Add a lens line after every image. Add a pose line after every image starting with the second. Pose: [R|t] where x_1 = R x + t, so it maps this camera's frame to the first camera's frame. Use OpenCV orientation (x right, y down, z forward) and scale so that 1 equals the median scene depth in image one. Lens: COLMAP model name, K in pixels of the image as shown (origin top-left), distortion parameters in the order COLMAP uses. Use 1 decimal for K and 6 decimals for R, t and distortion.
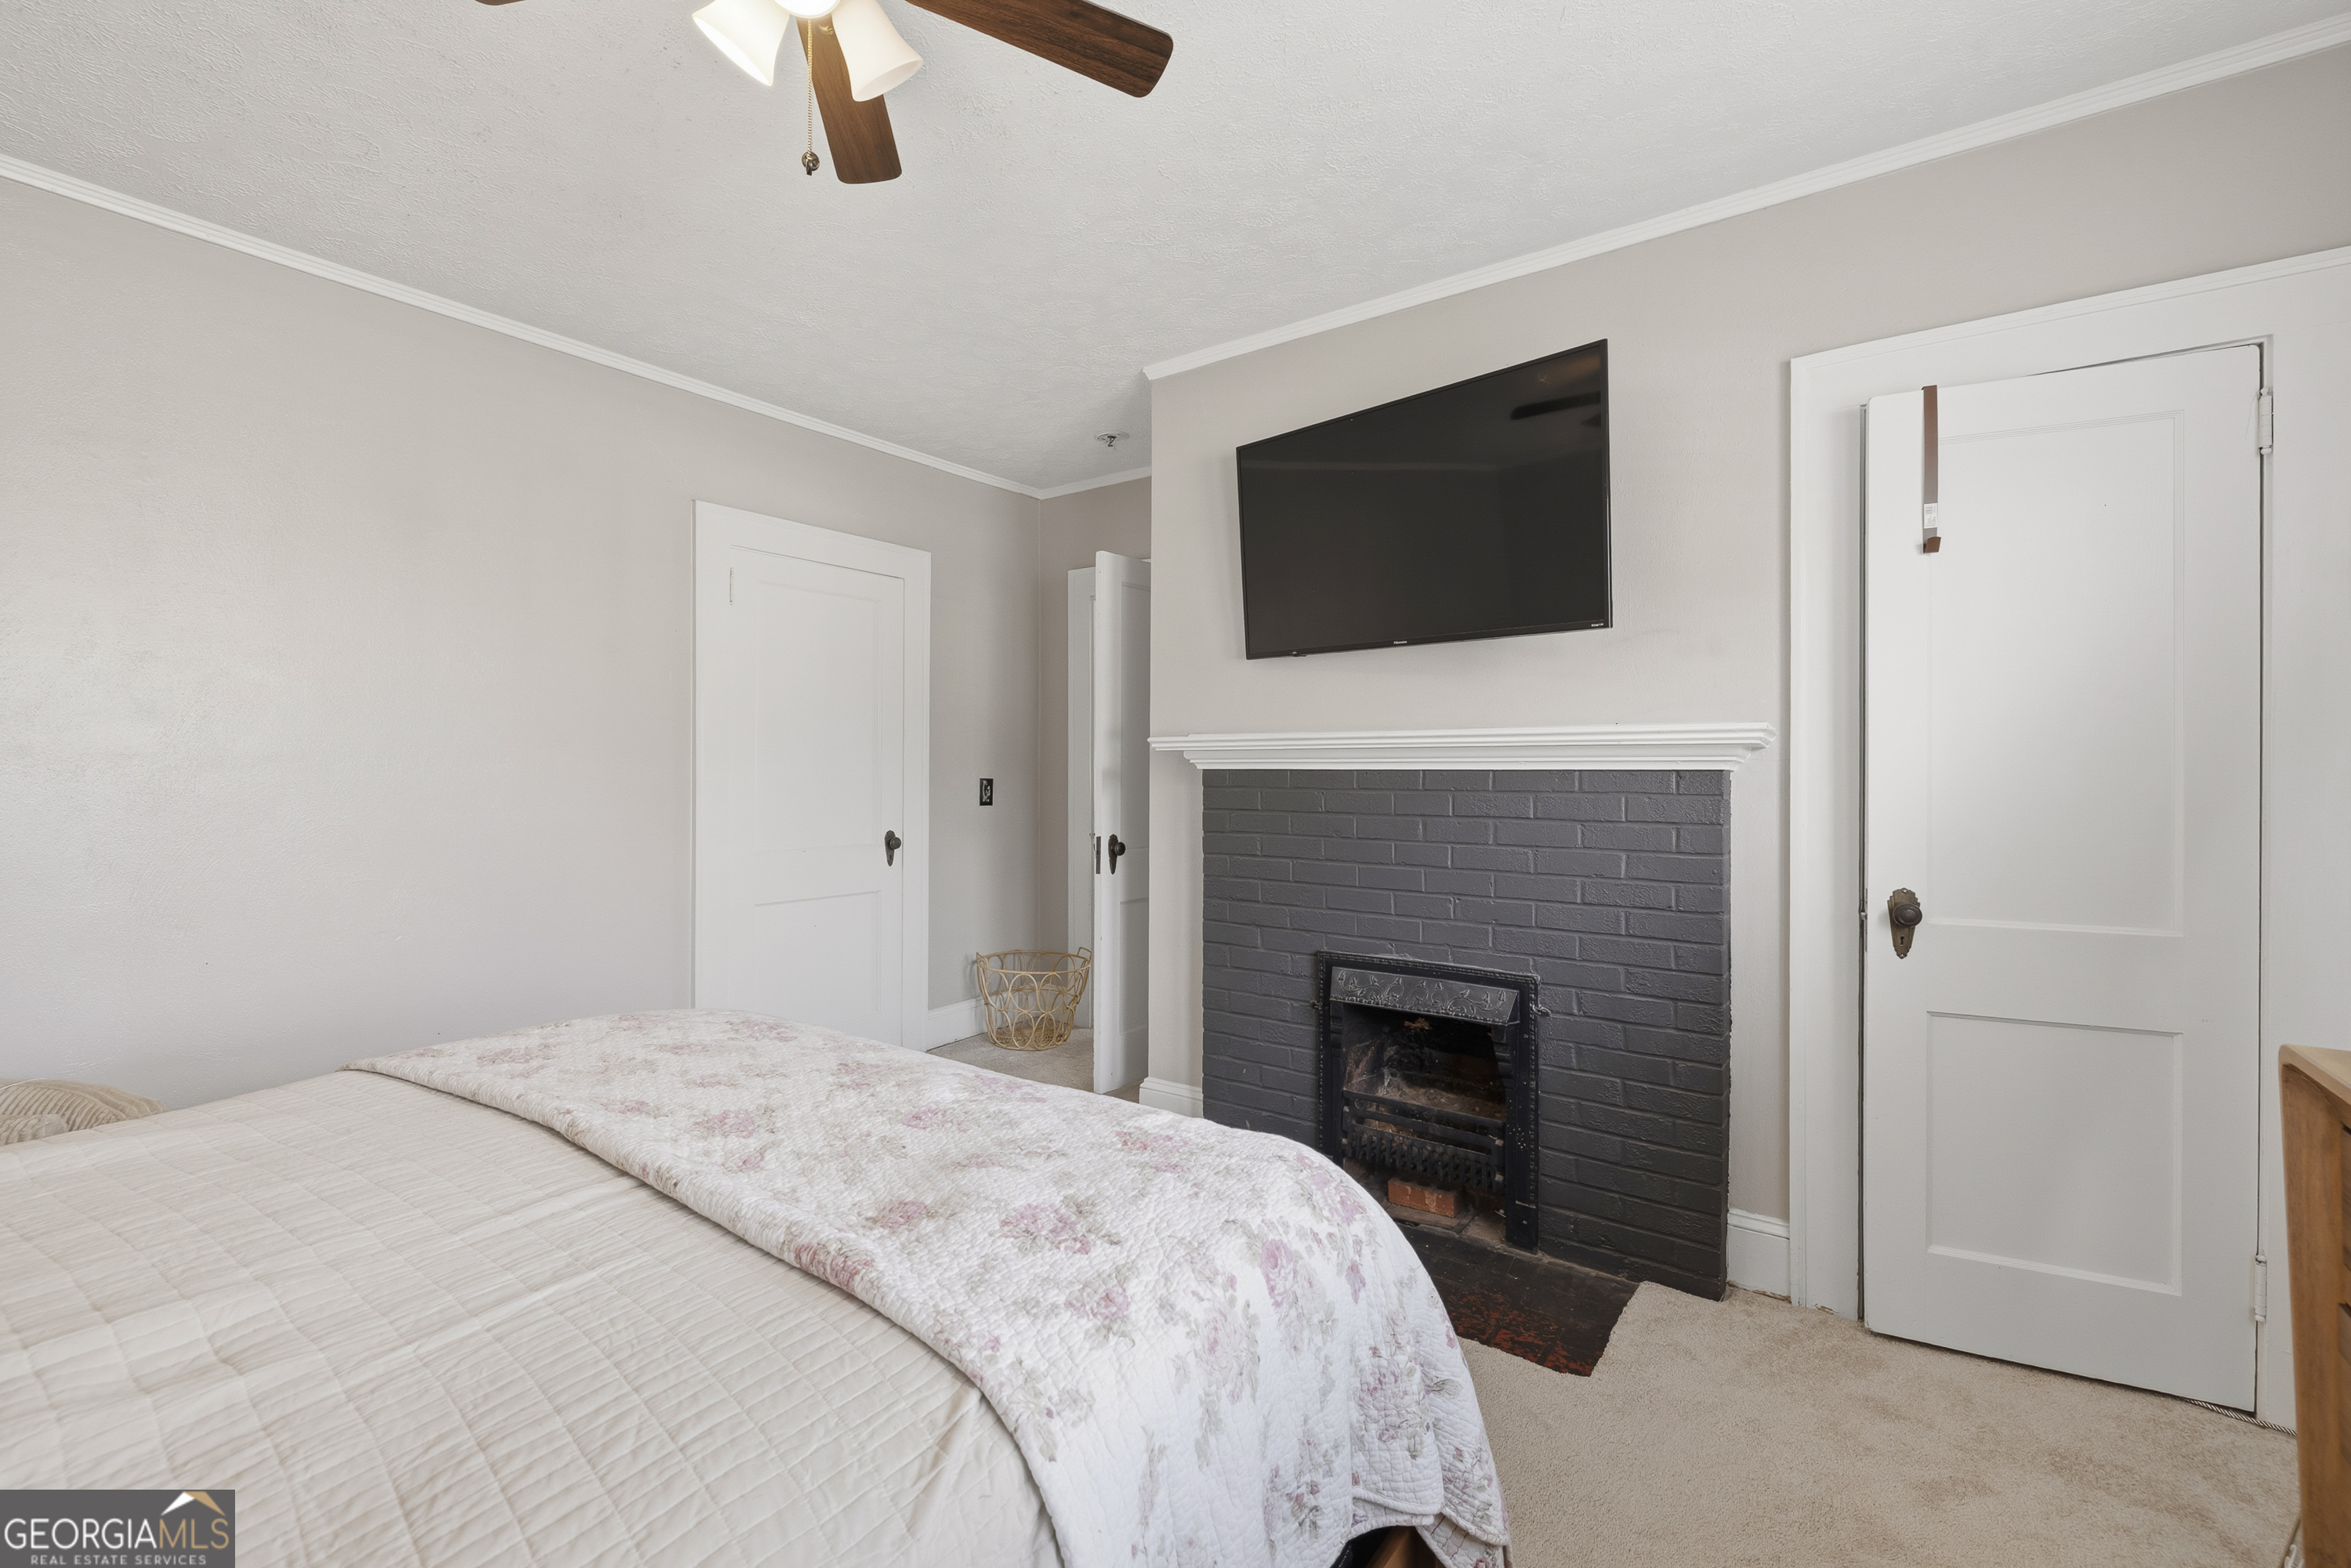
lens RADIAL K [[995.3, 0, 1167.4], [0, 995.3, 766.3], [0, 0, 1]] dist [-0.016356, 0.000165]
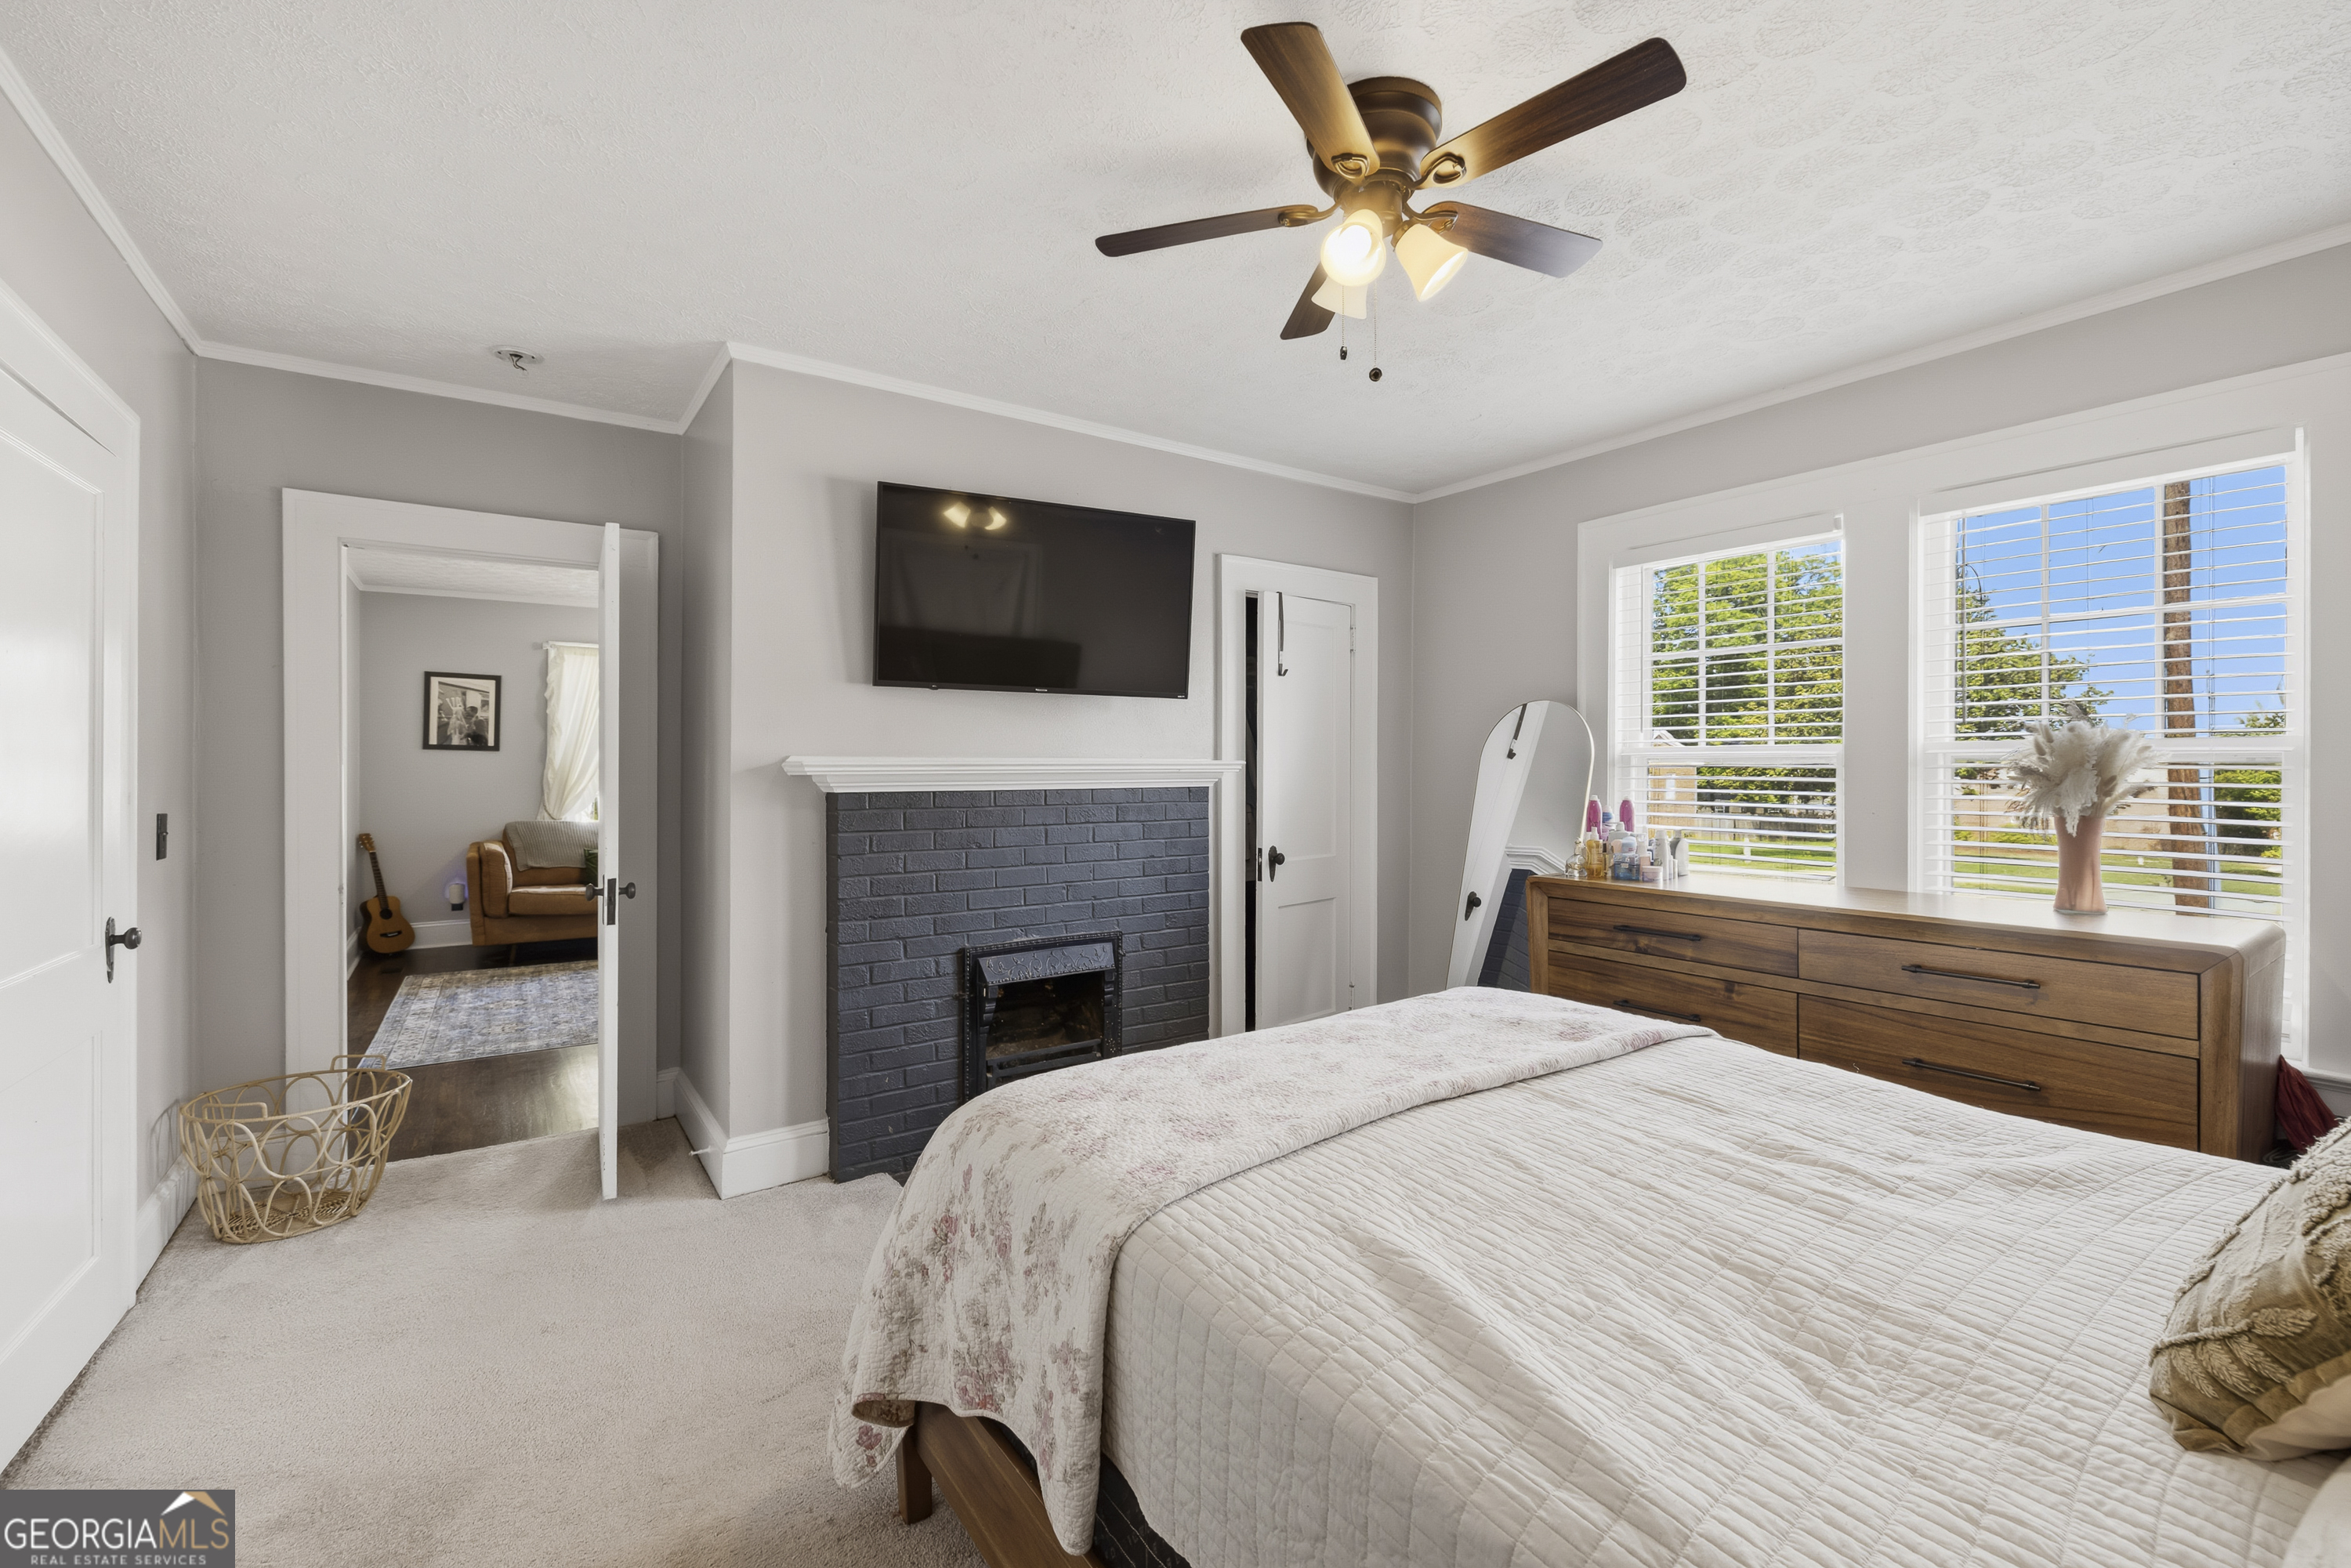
lens RADIAL K [[995.3, 0, 1167.4], [0, 995.3, 766.3], [0, 0, 1]] dist [-0.016356, 0.000165]
pose [[0.325503, -0.002509, 0.945538, -0.853050], [-0.001801, 0.999993, 0.003273, -0.029064], [-0.945539, -0.002768, 0.325496, 0.399516]]
